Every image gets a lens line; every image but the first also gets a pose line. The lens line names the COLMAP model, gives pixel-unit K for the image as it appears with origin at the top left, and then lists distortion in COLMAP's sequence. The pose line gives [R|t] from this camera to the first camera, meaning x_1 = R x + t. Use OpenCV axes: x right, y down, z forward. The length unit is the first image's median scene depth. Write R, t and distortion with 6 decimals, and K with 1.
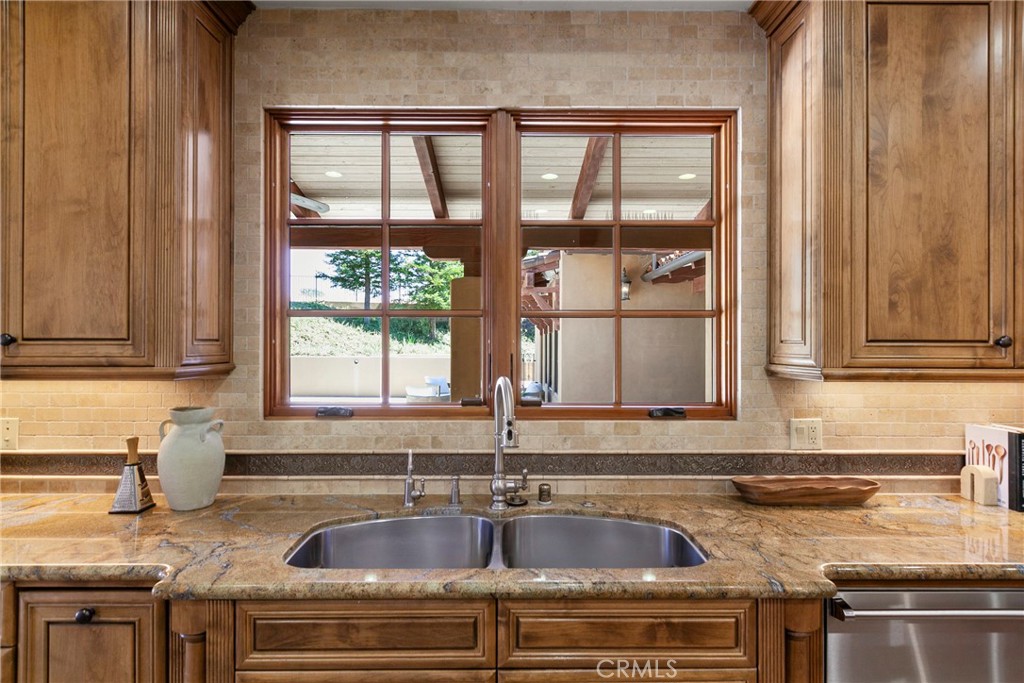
lens RADIAL K [[534.3, 0, 512.1], [0, 534.3, 342.3], [0, 0, 1]] dist [0.003234, -0.000446]
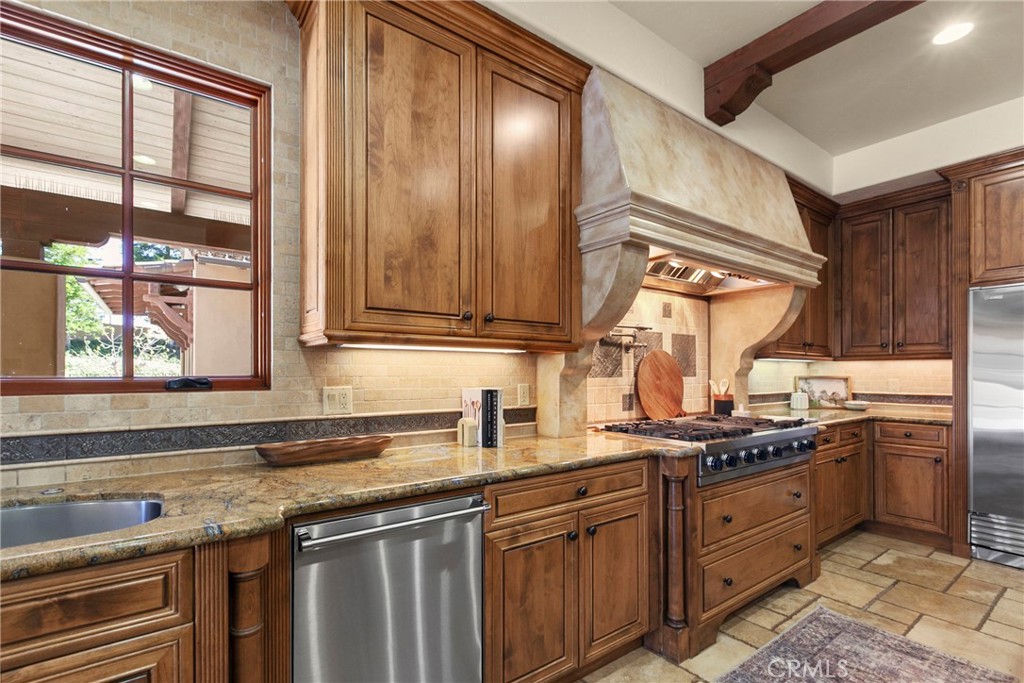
lens RADIAL K [[462.7, 0, 503.6], [0, 462.7, 370.4], [0, 0, 1]] dist [-0.001182, -0.000191]
pose [[0.816641, -0.000322, 0.577146, 0.301644], [-0.000406, 0.999999, 0.001132, 0.117643], [-0.577146, -0.001159, 0.816640, 0.021570]]
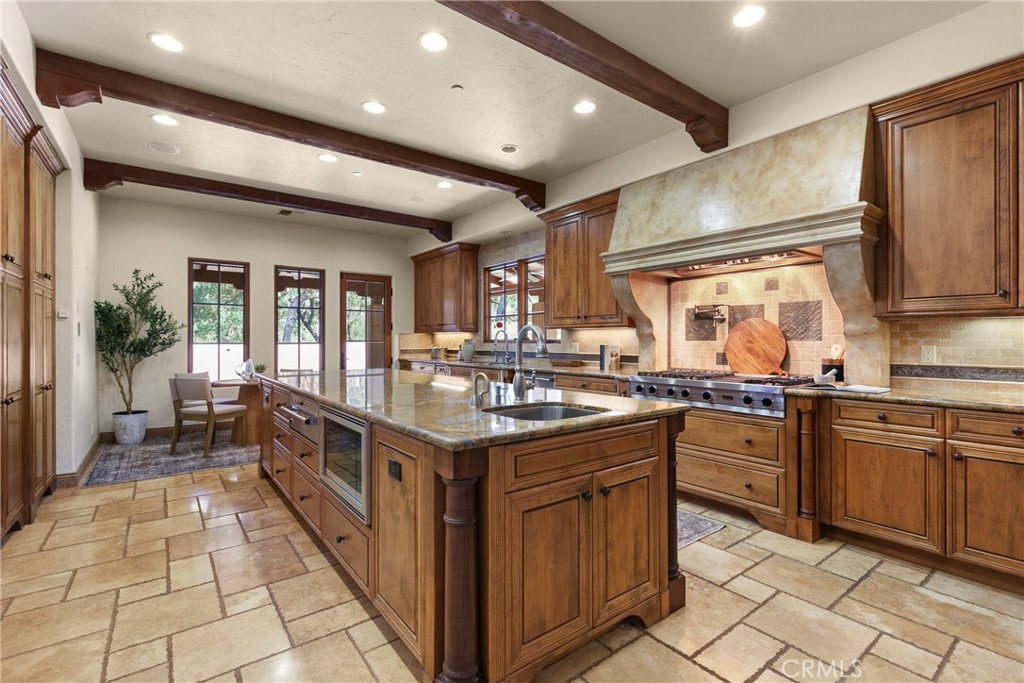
lens RADIAL K [[462.7, 0, 506.4], [0, 462.7, 337.5], [0, 0, 1]] dist [-0.001182, -0.000191]
pose [[0.588936, -0.006993, -0.808150, 2.793131], [0.006260, 0.999972, -0.004091, 0.130097], [0.808156, -0.002650, 0.588963, -1.067337]]
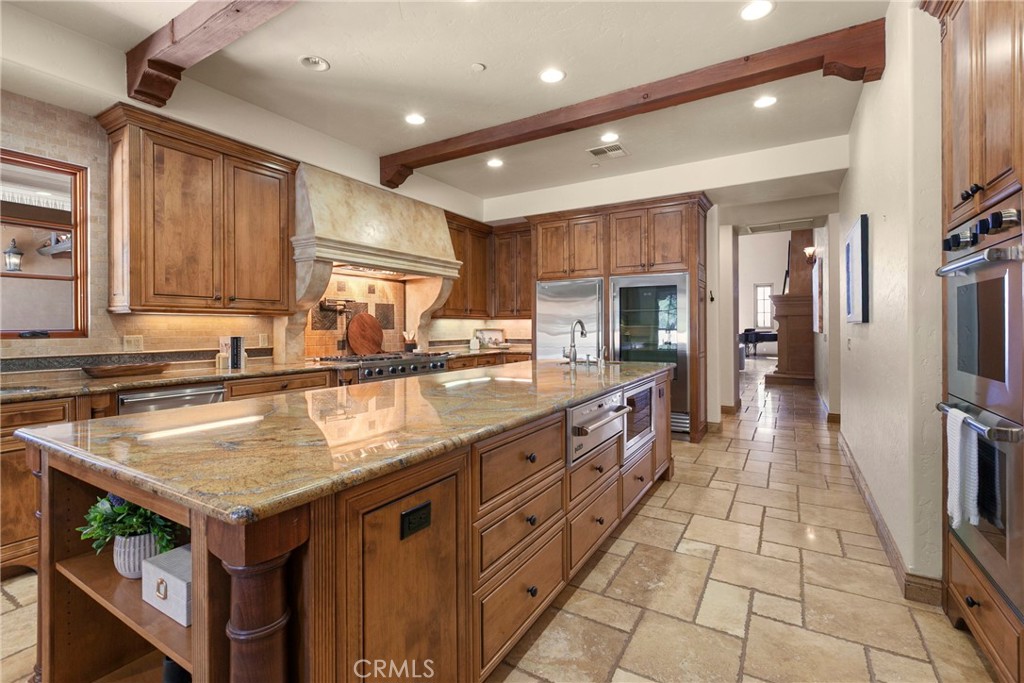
lens RADIAL K [[462.7, 0, 513.4], [0, 462.7, 326.8], [0, 0, 1]] dist [-0.001182, -0.000191]
pose [[0.523196, -0.004942, 0.852198, -0.181524], [0.003100, 0.999988, 0.003895, 0.117580], [-0.852207, 0.000604, 0.523205, -1.172805]]
